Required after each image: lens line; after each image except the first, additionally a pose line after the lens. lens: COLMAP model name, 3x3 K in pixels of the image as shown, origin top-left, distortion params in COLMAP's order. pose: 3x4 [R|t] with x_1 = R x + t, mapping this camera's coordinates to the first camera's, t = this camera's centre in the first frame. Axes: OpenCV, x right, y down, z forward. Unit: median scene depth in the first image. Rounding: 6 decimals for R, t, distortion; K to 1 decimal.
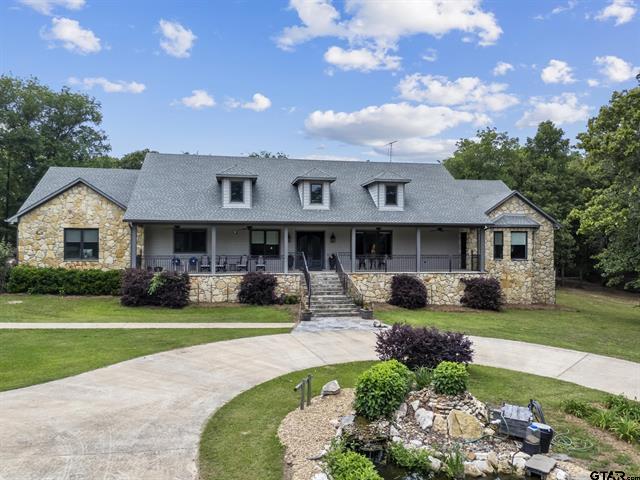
lens RADIAL K [[490.7, 0, 320.0], [0, 490.7, 240.0], [0, 0, 1]] dist [0.031831, -0.001729]
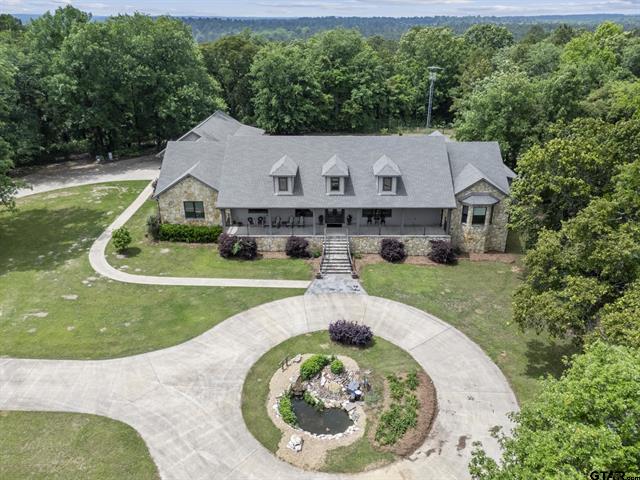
lens RADIAL K [[505.3, 0, 333.6], [0, 505.3, 238.6], [0, 0, 1]] dist [0.047382, 0.000644]
pose [[0.982167, 0.077319, -0.171378, 0.270316], [0.002003, 0.907170, 0.420759, -0.604547], [0.188002, -0.413599, 0.890837, -0.459328]]
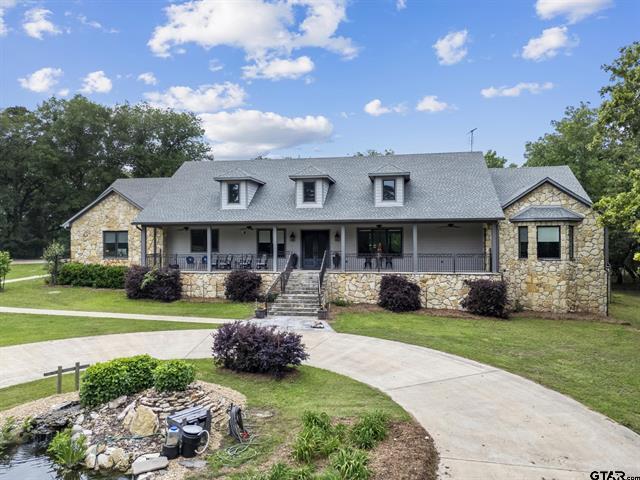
lens RADIAL K [[498.4, 0, 320.0], [0, 498.4, 240.0], [0, 0, 1]] dist [0.026398, 0.000022]
pose [[0.934993, -0.009796, -0.354531, 0.375133], [0.010564, 0.999944, 0.000230, 0.002690], [0.354509, -0.003960, 0.935044, 0.065041]]
